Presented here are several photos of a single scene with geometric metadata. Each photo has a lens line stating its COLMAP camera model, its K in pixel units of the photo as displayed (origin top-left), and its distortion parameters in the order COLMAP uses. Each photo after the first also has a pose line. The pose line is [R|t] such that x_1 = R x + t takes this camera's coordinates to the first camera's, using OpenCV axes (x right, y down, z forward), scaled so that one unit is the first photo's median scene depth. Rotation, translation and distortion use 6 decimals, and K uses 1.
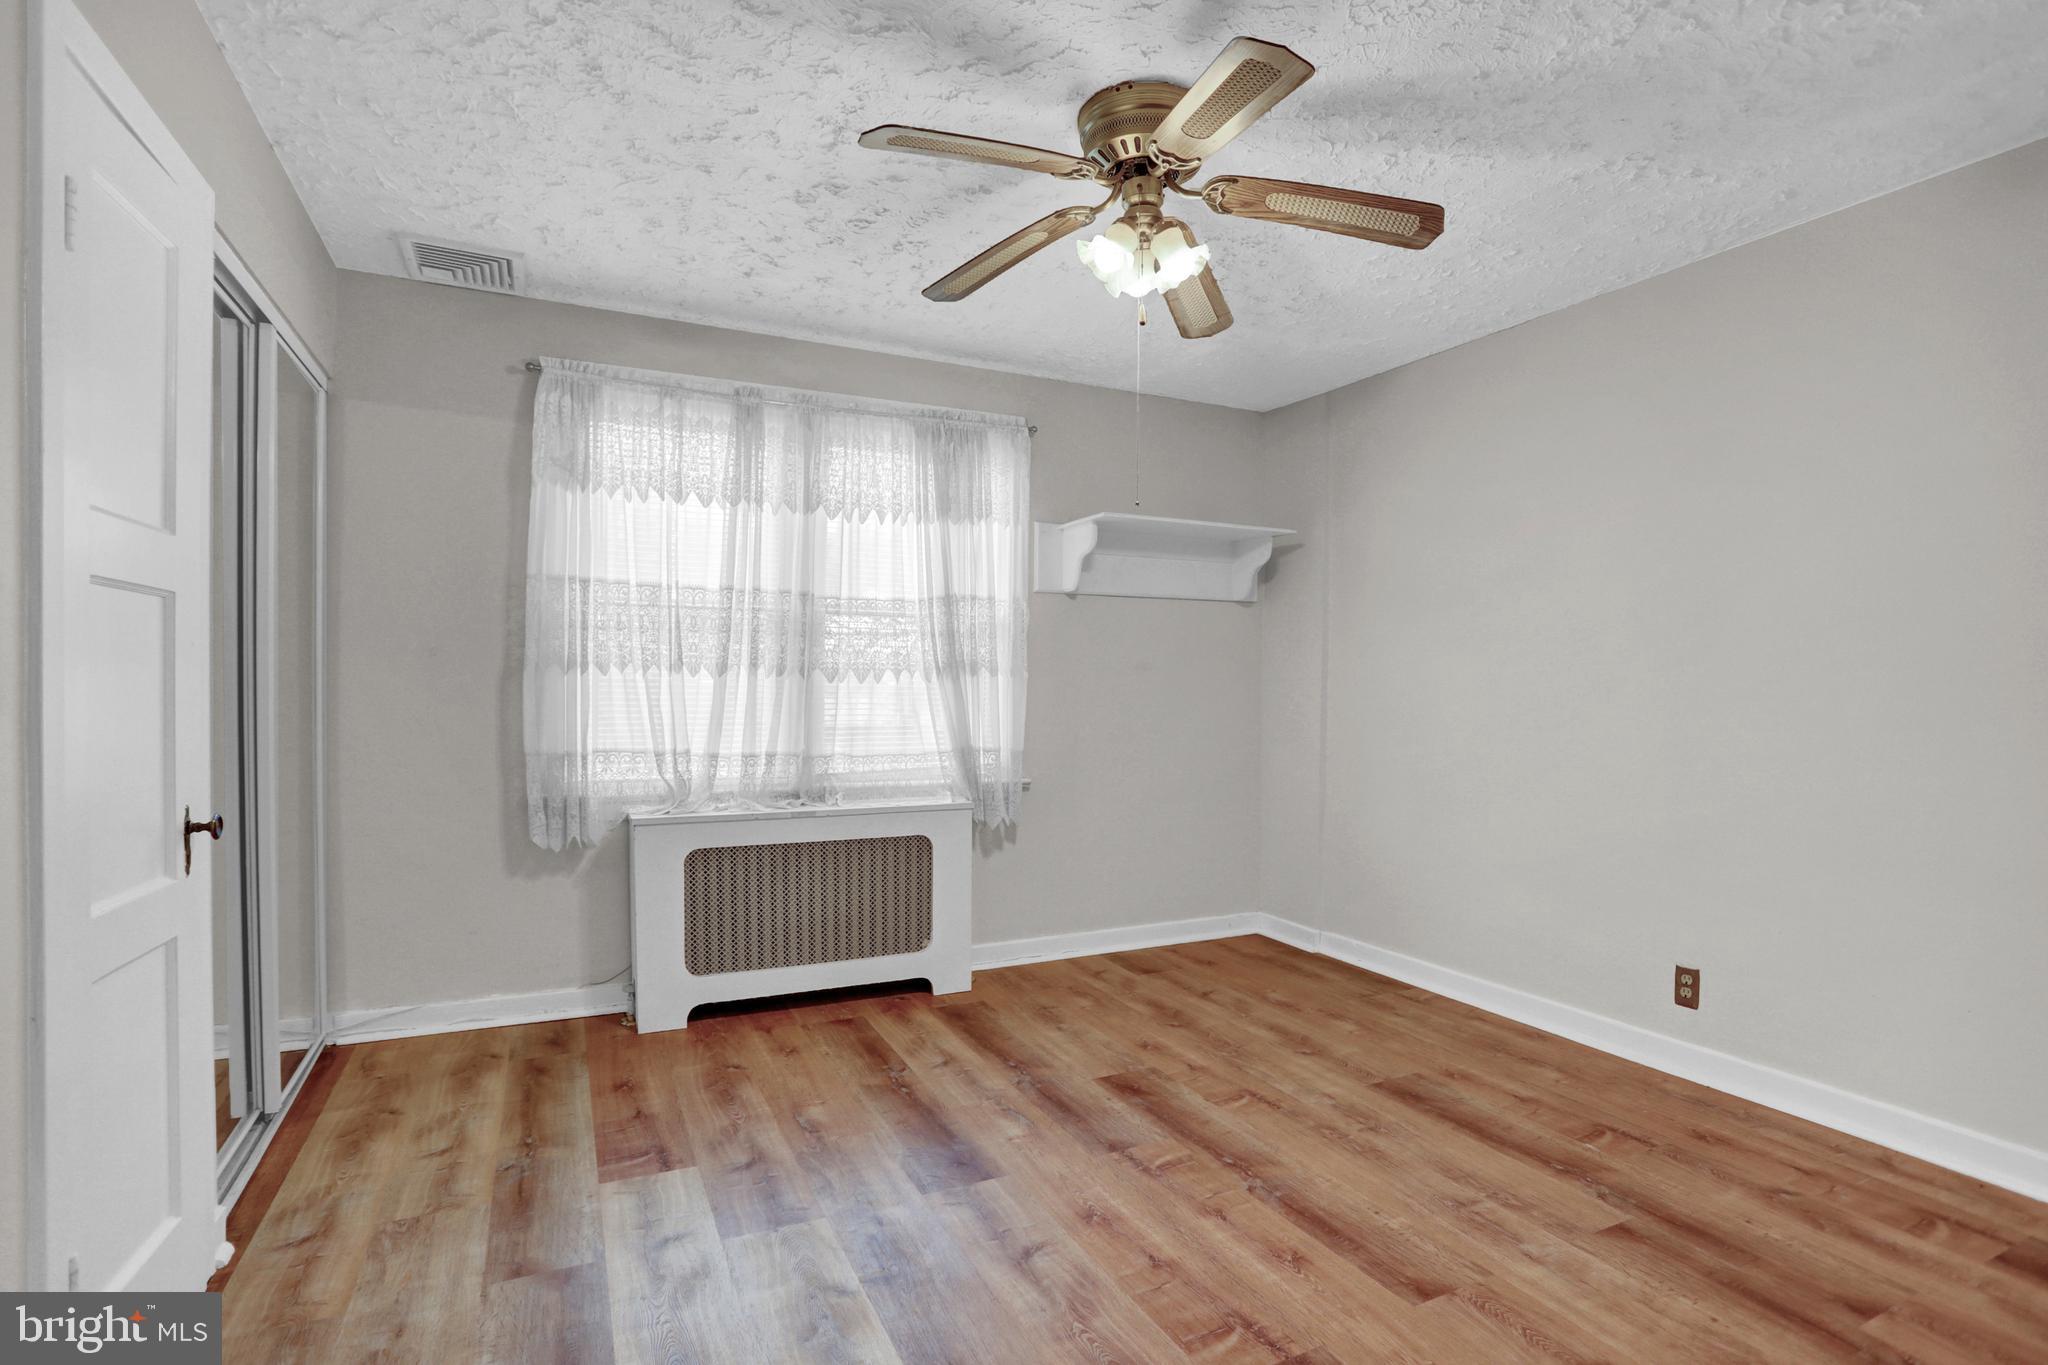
lens RADIAL K [[978.4, 0, 1021.8], [0, 978.4, 678.3], [0, 0, 1]] dist [-0.074707, 0.032217]
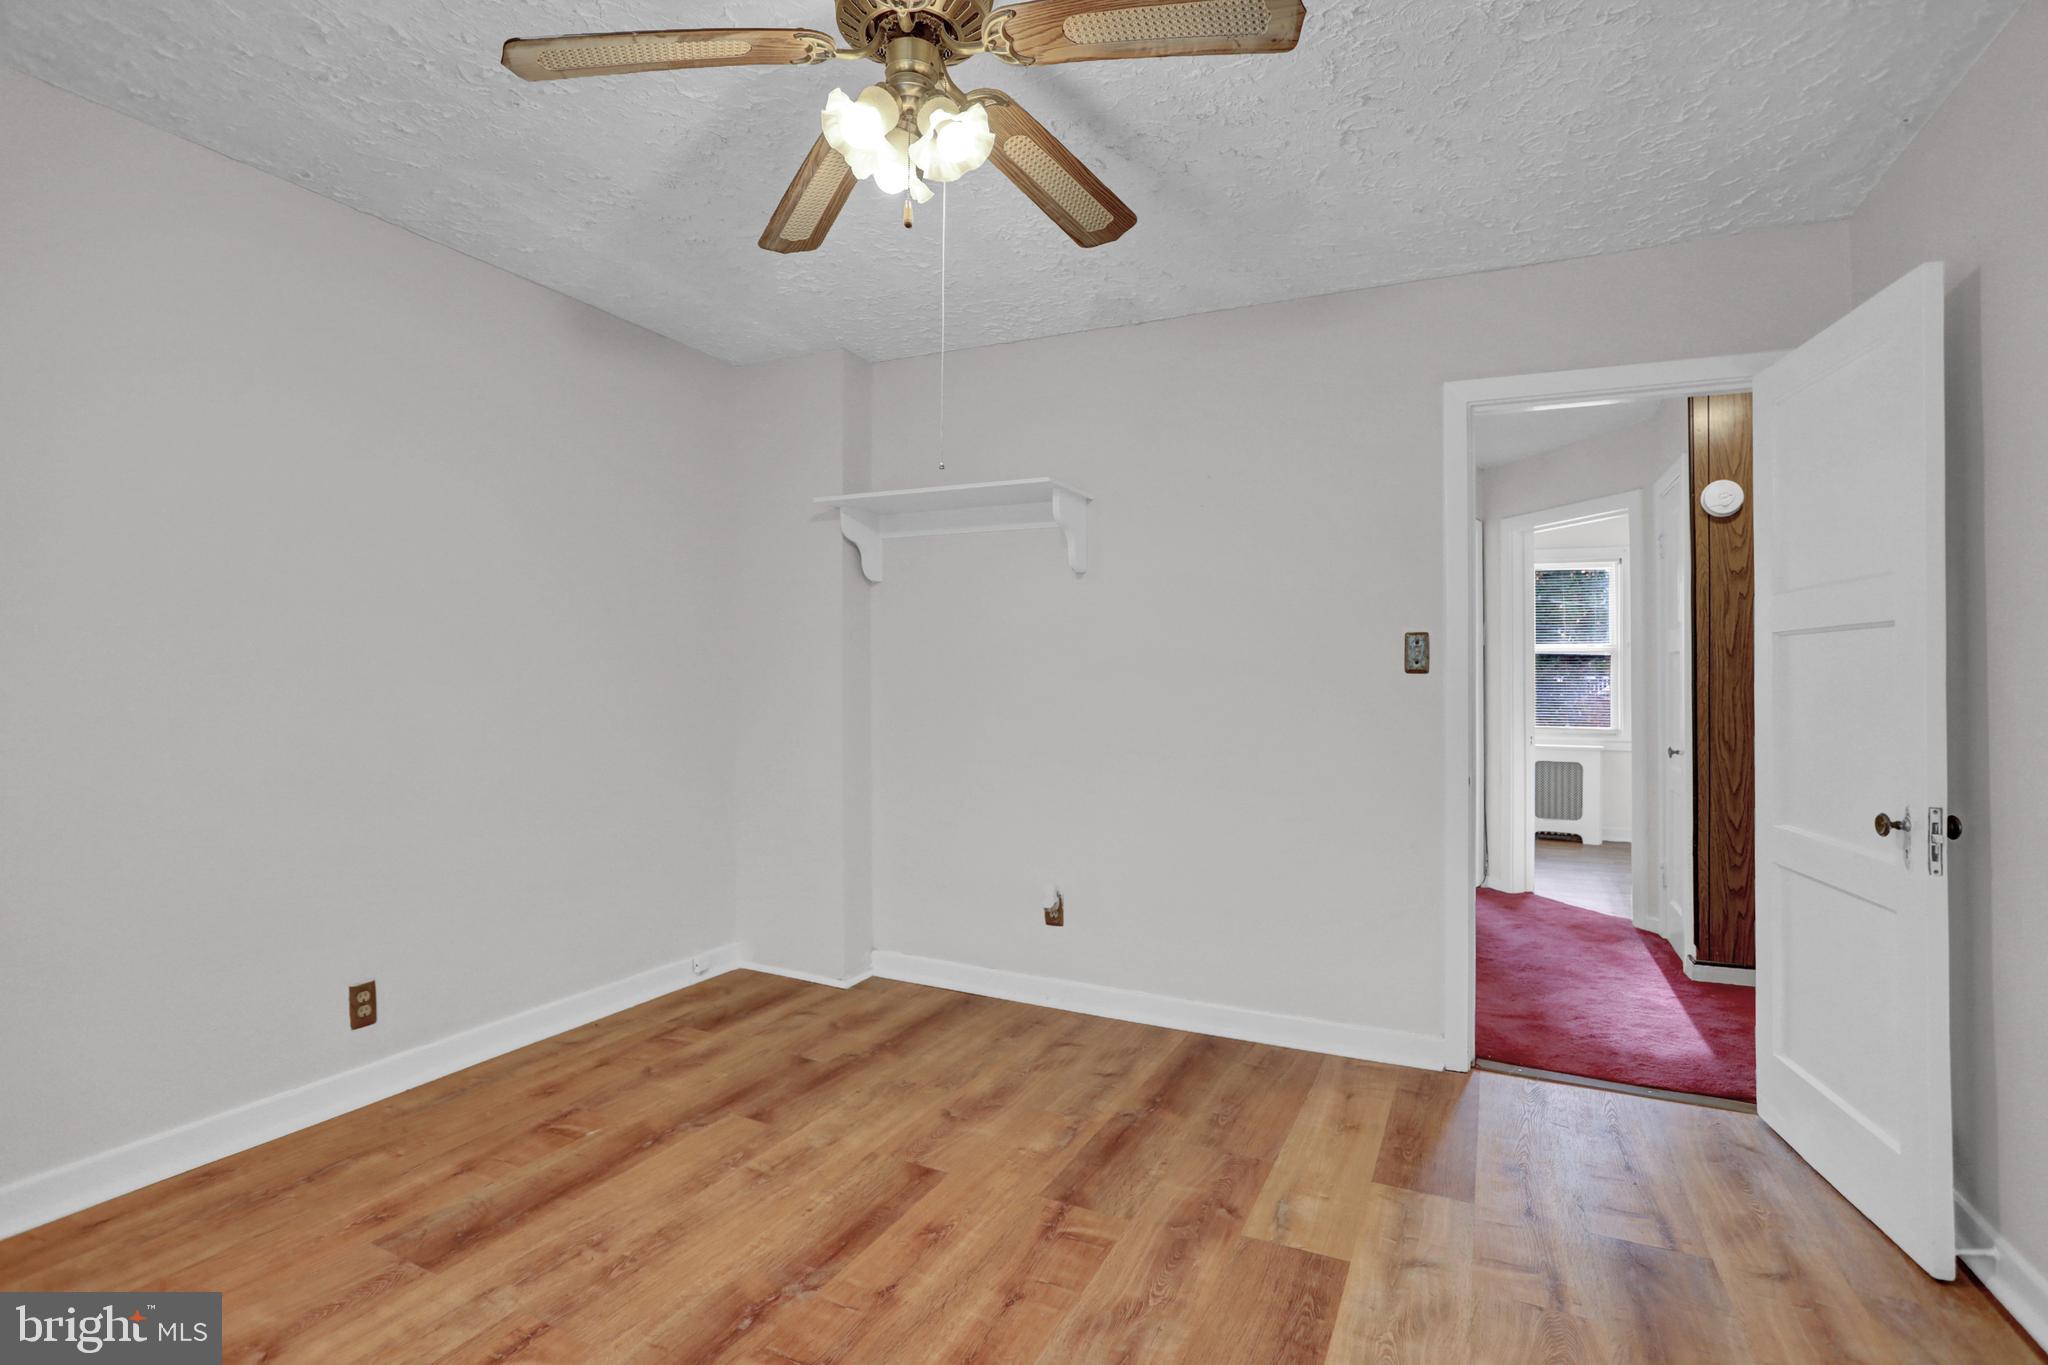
lens RADIAL K [[978.4, 0, 1021.8], [0, 978.4, 678.3], [0, 0, 1]] dist [-0.074707, 0.032217]
pose [[-0.619310, -0.008191, 0.785104, -0.510786], [-0.019051, 0.999808, -0.004597, 0.005009], [-0.784915, -0.017804, -0.619347, 1.360661]]
